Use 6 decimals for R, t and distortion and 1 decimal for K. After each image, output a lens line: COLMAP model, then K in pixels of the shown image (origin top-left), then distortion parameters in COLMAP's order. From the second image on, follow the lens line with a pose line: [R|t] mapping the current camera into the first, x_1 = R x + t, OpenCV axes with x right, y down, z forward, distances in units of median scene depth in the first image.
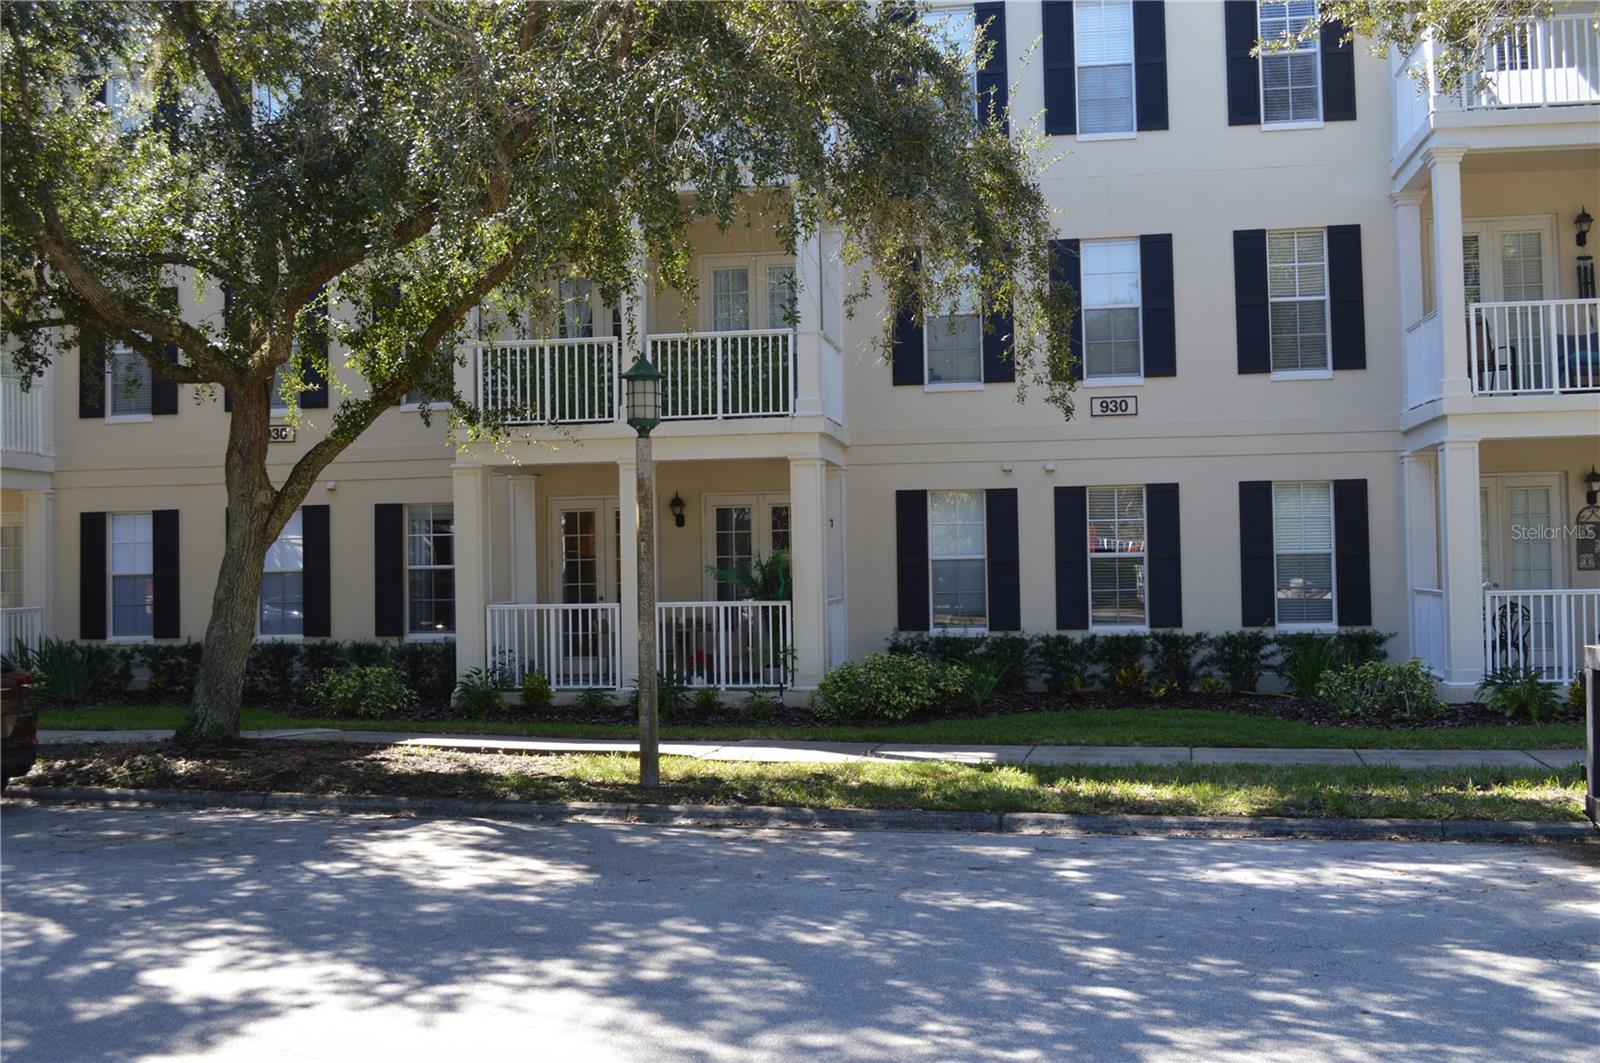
lens RADIAL K [[1545.1, 0, 795.5], [0, 1545.1, 534.0], [0, 0, 1]] dist [-0.063890, 0.000000]
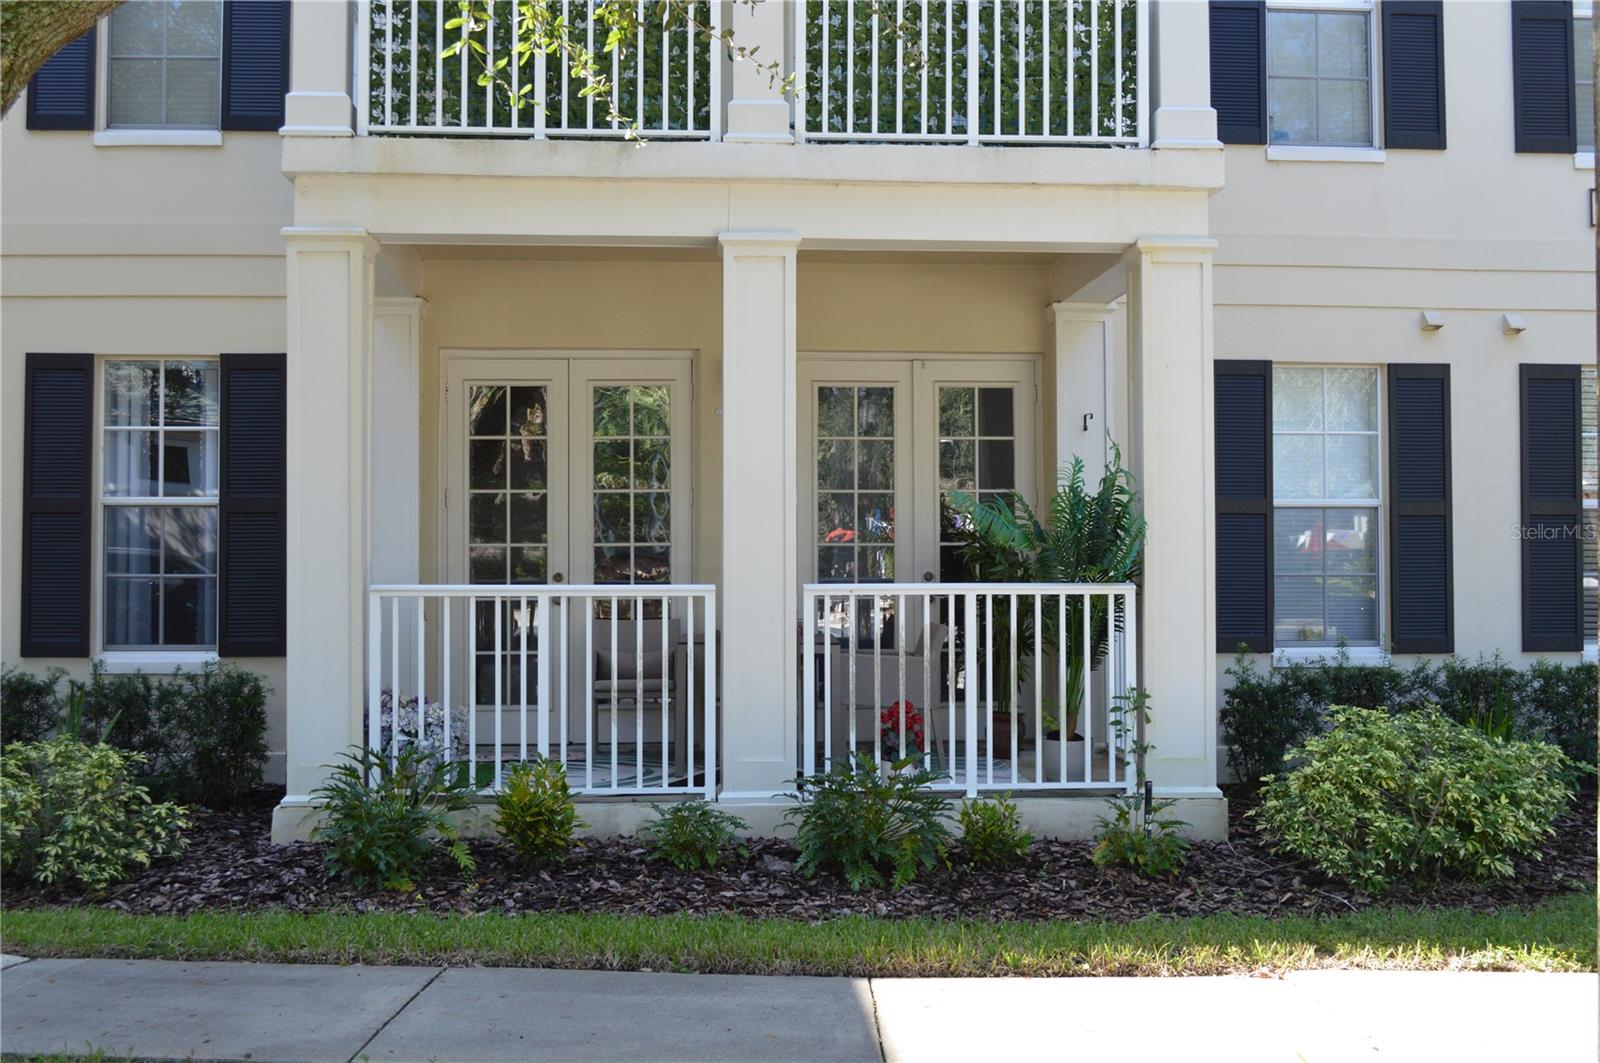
lens RADIAL K [[1763.3, 0, 797.1], [0, 1763.3, 525.5], [0, 0, 1]] dist [-0.049678, 0.000000]
pose [[0.973477, 0.021466, 0.227774, -0.203854], [-0.021206, 0.999769, -0.003590, 0.031075], [-0.227799, -0.001335, 0.973707, 0.553380]]
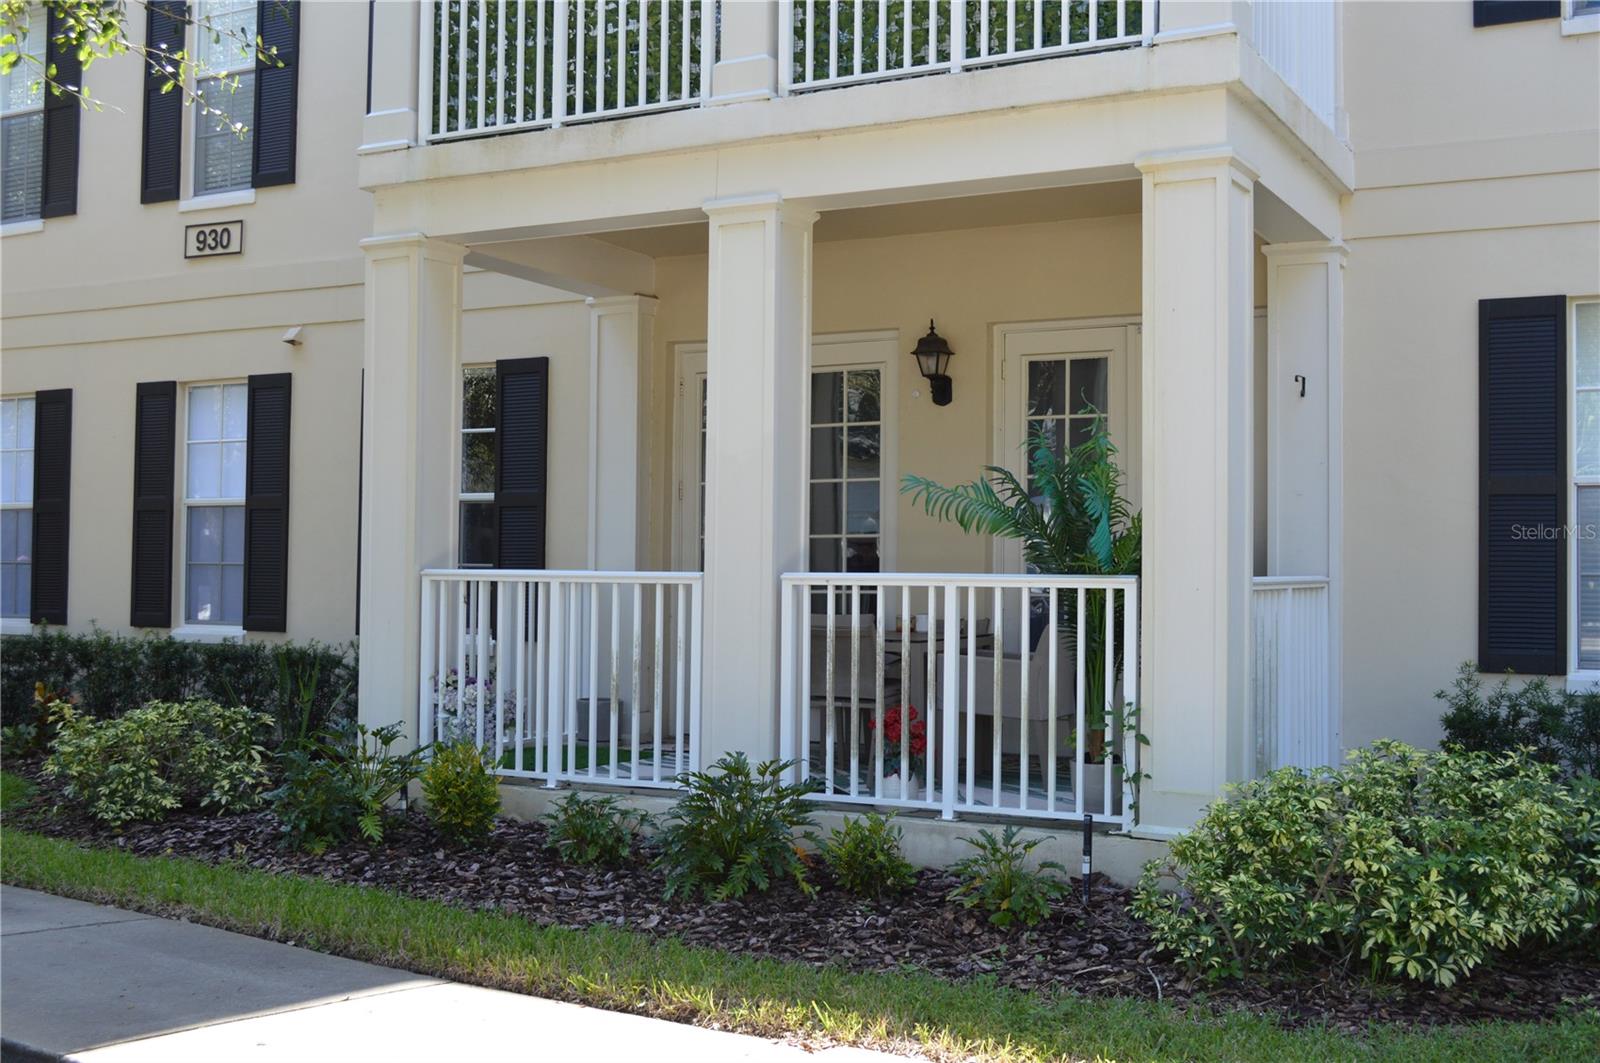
lens RADIAL K [[1763.3, 0, 793.2], [0, 1763.3, 528.9], [0, 0, 1]] dist [-0.049678, 0.000000]
pose [[0.943960, 0.017855, -0.329577, 0.054142], [-0.017913, 0.999835, 0.002860, 0.032943], [0.329574, 0.003204, 0.944124, 0.601826]]
